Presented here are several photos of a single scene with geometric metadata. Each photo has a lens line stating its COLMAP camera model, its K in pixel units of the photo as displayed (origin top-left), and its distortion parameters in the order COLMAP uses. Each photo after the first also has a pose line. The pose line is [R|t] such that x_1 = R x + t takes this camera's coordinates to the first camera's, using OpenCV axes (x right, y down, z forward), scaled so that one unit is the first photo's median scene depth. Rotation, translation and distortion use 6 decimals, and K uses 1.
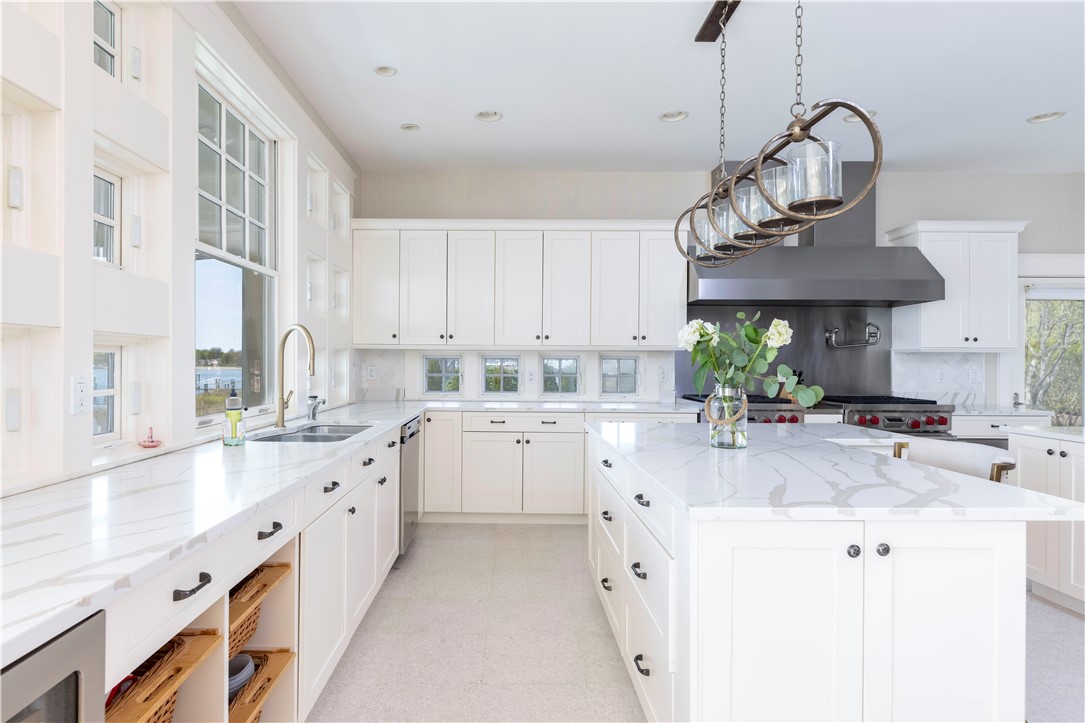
lens RADIAL K [[613.5, 0, 540.7], [0, 613.5, 363.0], [0, 0, 1]] dist [0.001304, 0.000067]
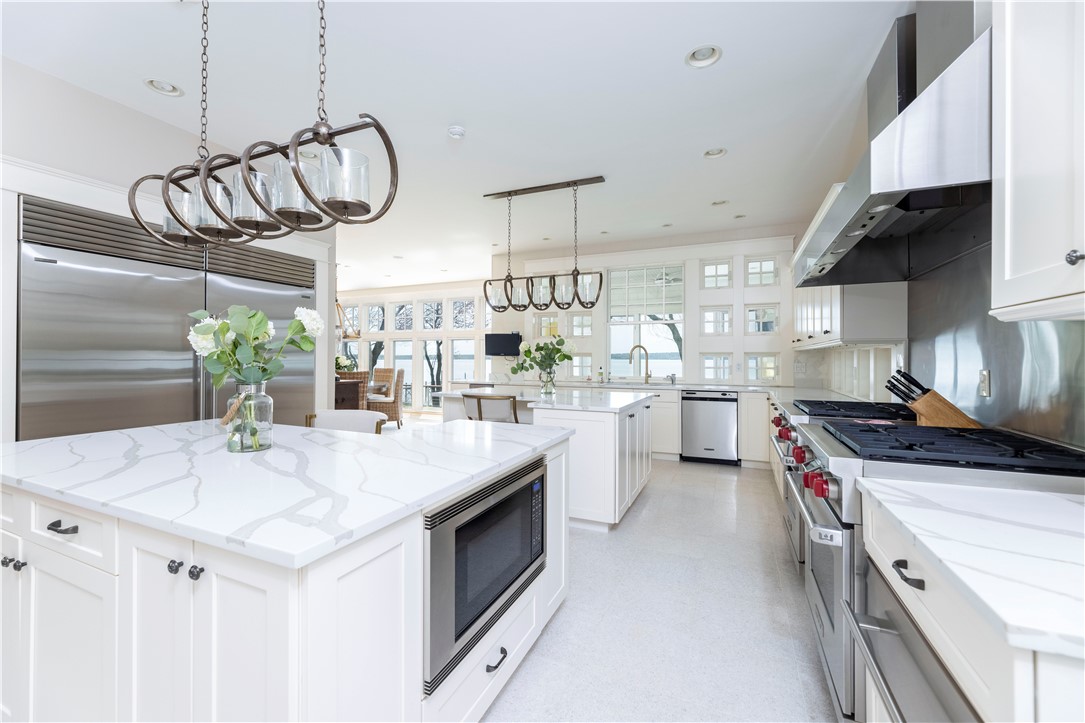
lens RADIAL K [[427.9, 0, 542.6], [0, 427.9, 356.8], [0, 0, 1]] dist [-0.001925, 0.000097]
pose [[0.480413, 0.003580, 0.877035, -0.021263], [0.000346, 0.999991, -0.004271, 0.003261], [-0.877043, 0.002355, 0.480407, 0.182707]]
